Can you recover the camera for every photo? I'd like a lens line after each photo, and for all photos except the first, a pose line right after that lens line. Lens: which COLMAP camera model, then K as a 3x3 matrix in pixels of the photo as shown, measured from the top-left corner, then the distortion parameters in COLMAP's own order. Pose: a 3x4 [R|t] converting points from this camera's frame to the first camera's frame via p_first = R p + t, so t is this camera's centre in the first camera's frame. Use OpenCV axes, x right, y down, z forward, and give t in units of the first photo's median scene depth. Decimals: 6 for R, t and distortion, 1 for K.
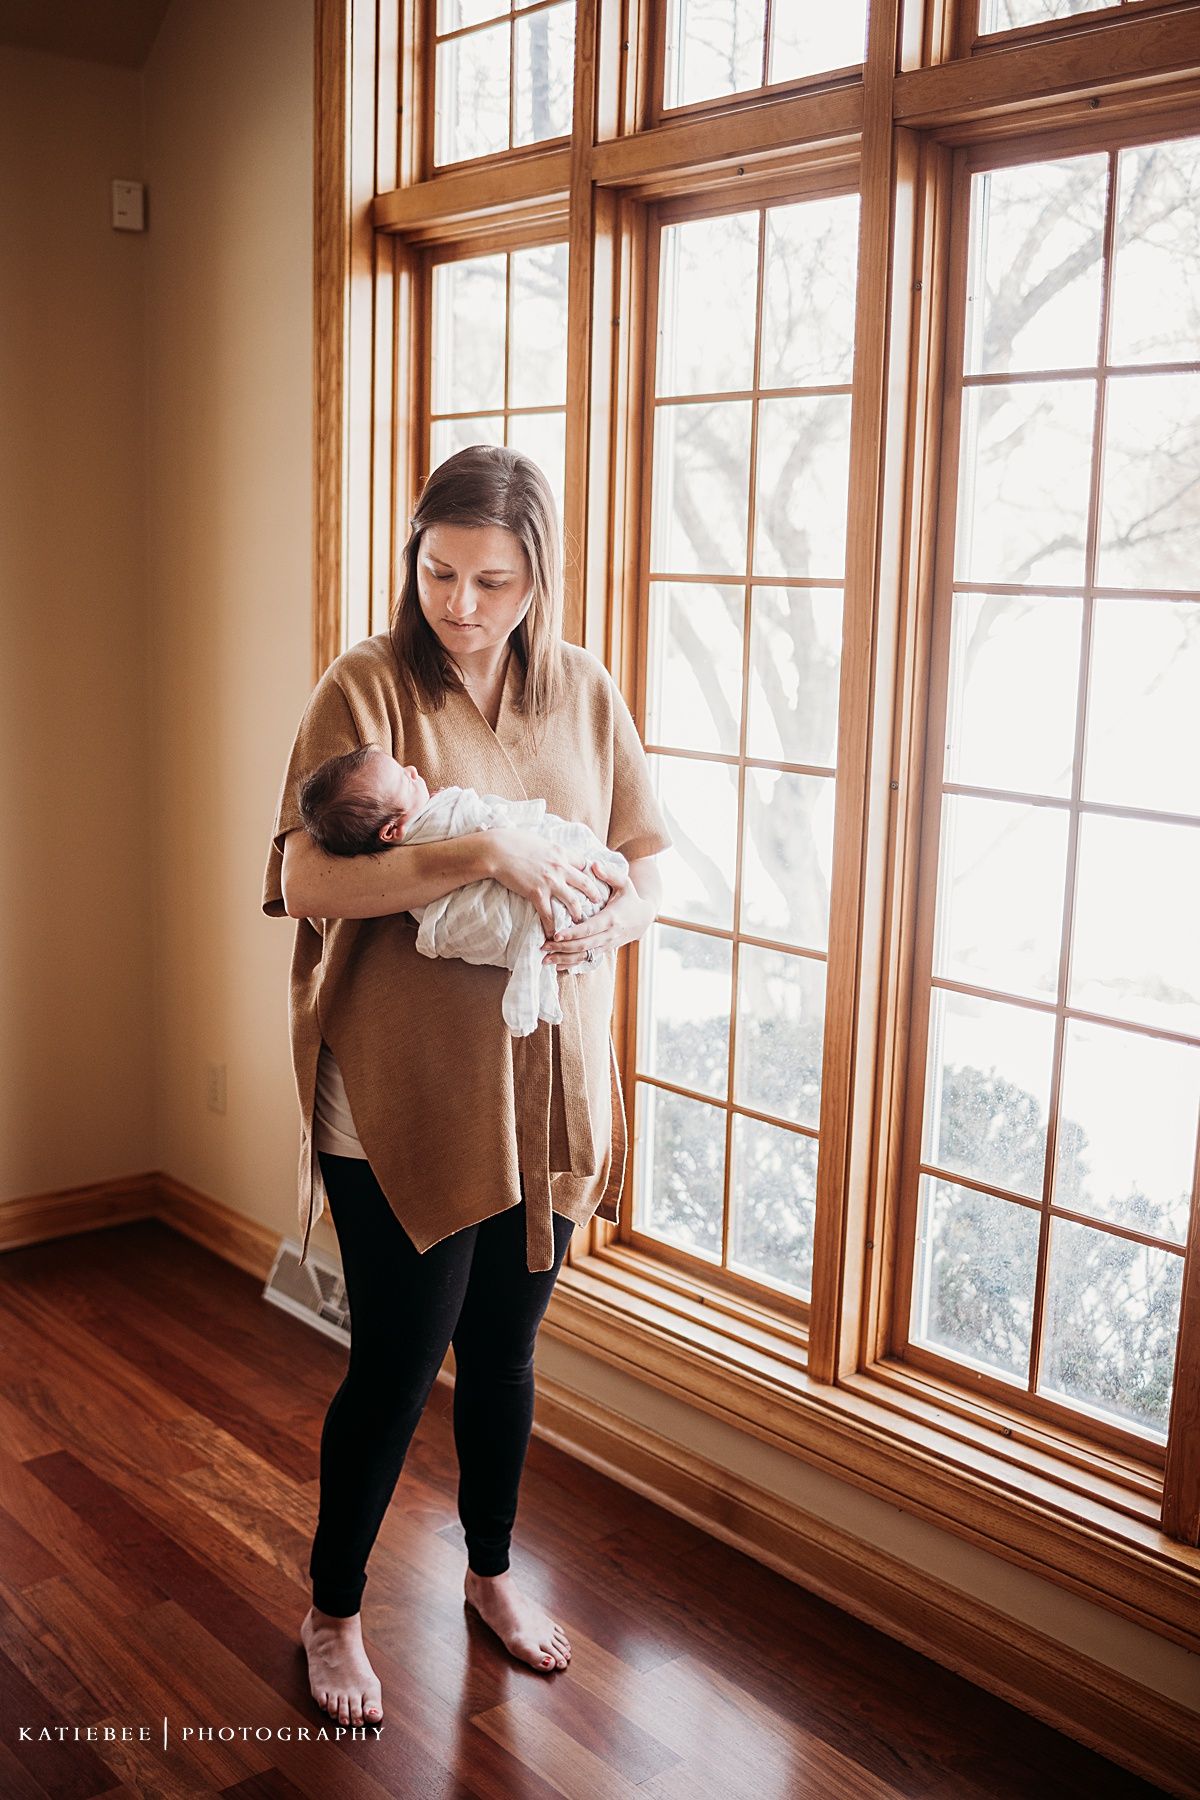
lens RADIAL K [[1804.9, 0, 600.0], [0, 1804.9, 900.0], [0, 0, 1]] dist [-0.094527, 0.100329]
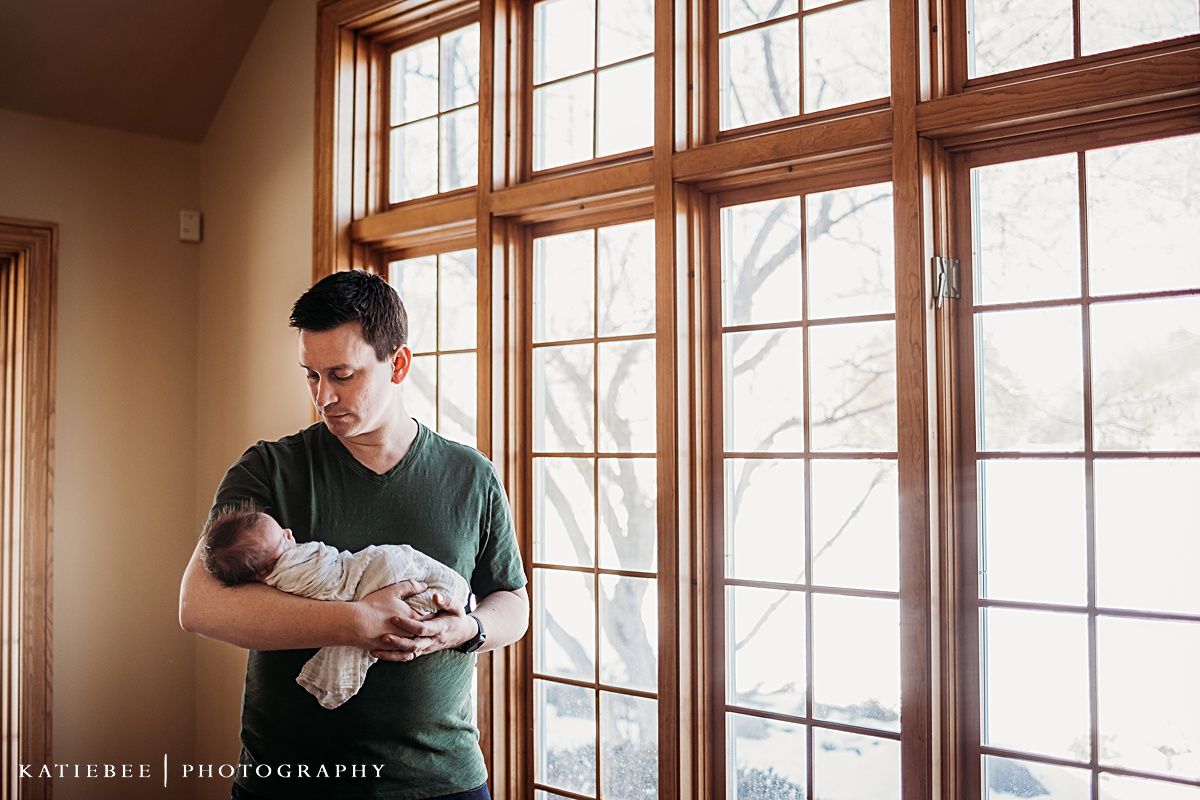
lens RADIAL K [[1203.3, 0, 659.5], [0, 1203.3, 397.2], [0, 0, 1]] dist [-0.094527, 0.100329]
pose [[0.990161, -0.022747, 0.138070, -0.005988], [0.052596, 0.974846, -0.216586, 0.003776], [-0.129670, 0.221717, 0.966451, -0.034861]]
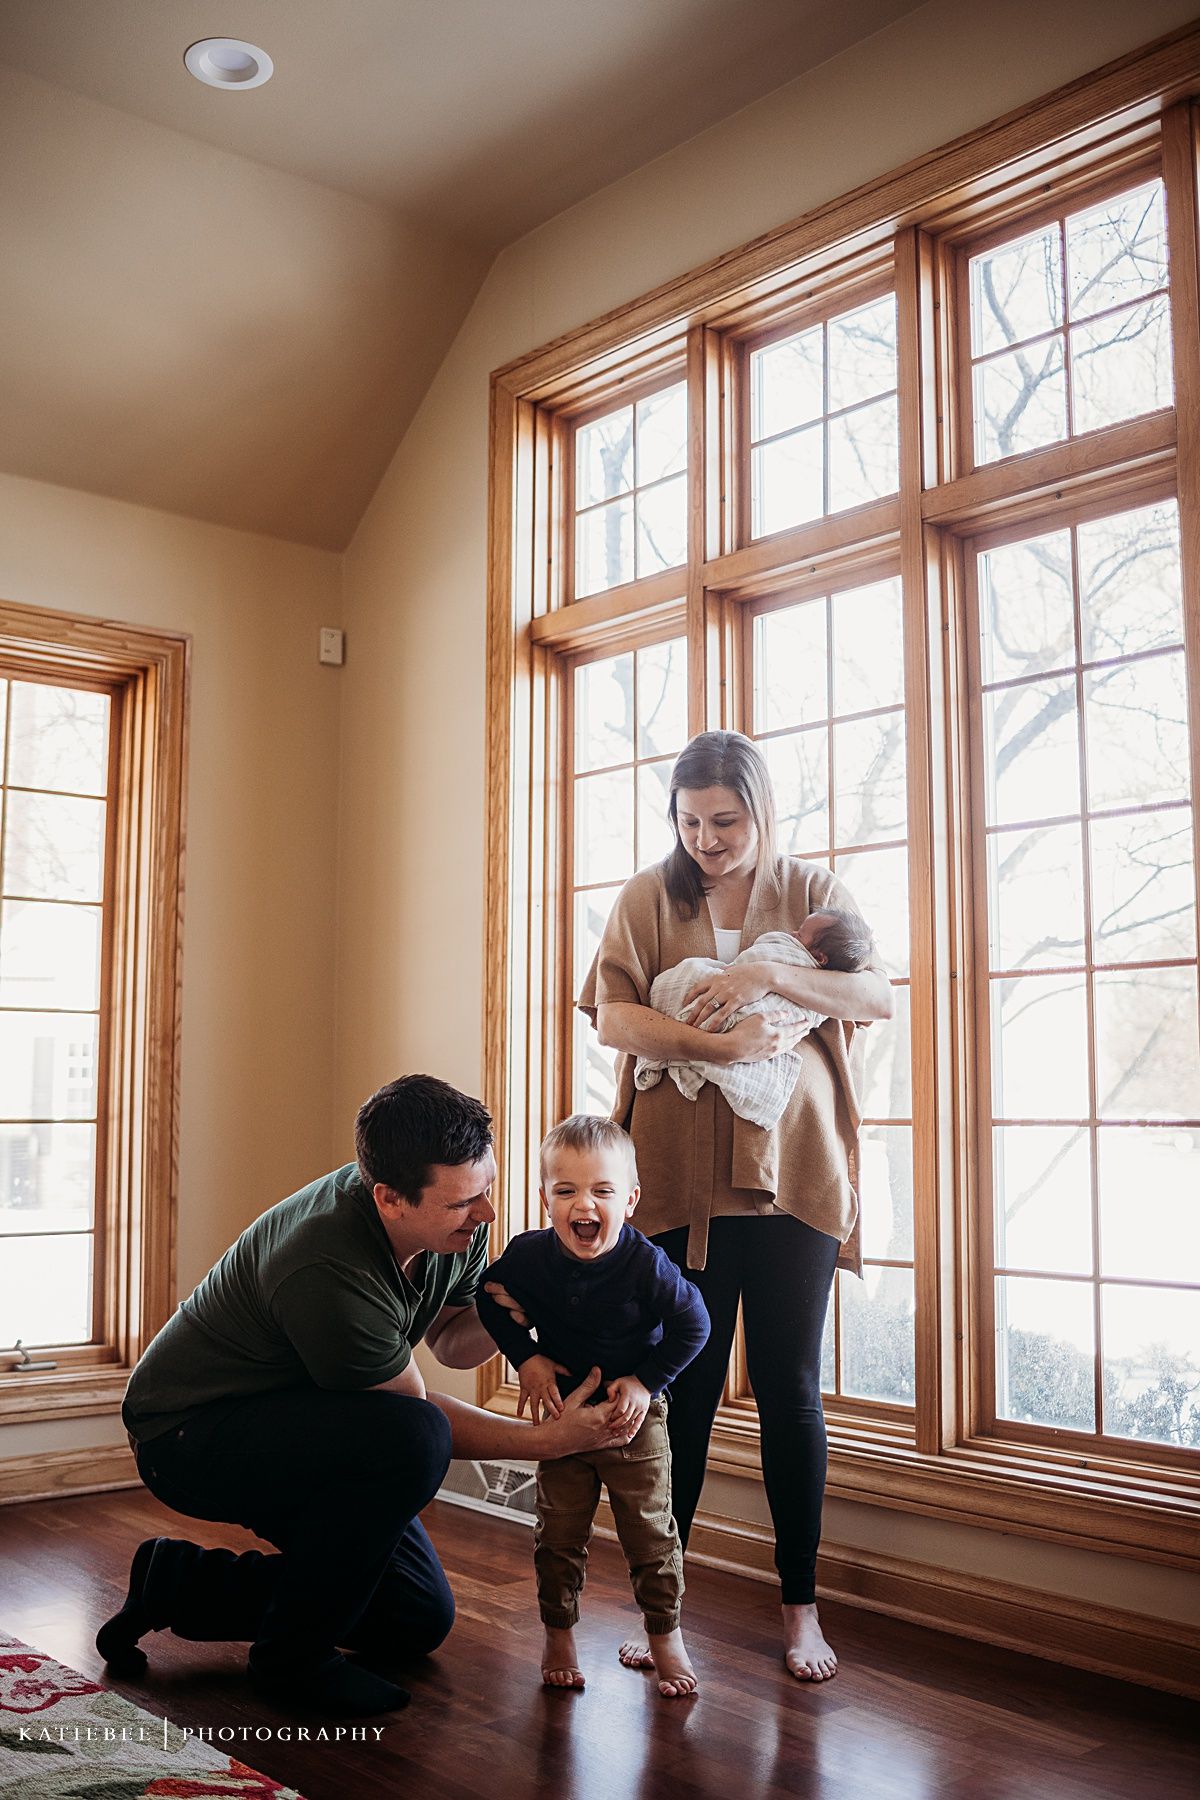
lens RADIAL K [[1804.9, 0, 600.0], [0, 1804.9, 900.0], [0, 0, 1]] dist [-0.094527, 0.100329]
pose [[0.999706, -0.019761, -0.014048, -0.067952], [0.014465, 0.951100, -0.308543, 0.250921], [0.019458, 0.308249, 0.951107, -0.249308]]
